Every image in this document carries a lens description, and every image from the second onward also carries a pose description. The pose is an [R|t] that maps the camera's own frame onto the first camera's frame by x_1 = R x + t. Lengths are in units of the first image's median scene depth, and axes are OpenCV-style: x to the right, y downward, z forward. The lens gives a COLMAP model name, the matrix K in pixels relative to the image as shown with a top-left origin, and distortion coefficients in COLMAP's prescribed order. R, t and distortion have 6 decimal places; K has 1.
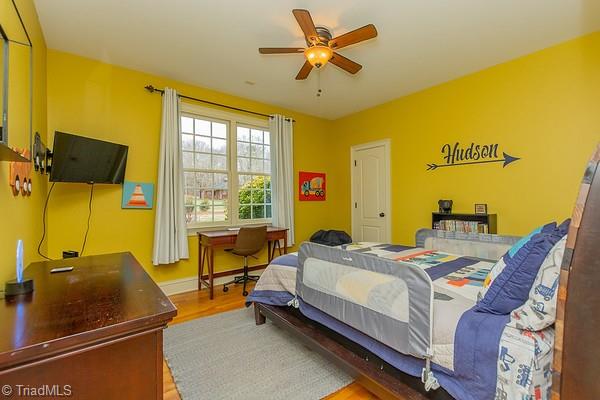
lens RADIAL K [[263.5, 0, 298.9], [0, 263.5, 196.2], [0, 0, 1]] dist [0.000503, 0.000082]
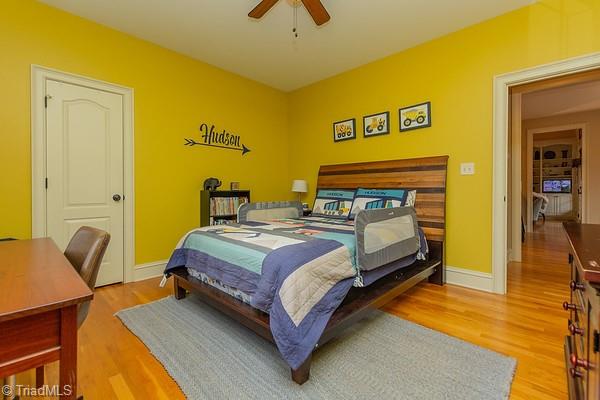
lens RADIAL K [[263.5, 0, 298.9], [0, 263.5, 196.2], [0, 0, 1]] dist [0.000503, 0.000082]
pose [[-0.141787, -0.013876, 0.989800, -0.548417], [-0.006537, 0.999893, 0.013081, 0.073148], [-0.989876, -0.004616, -0.141863, 0.857026]]
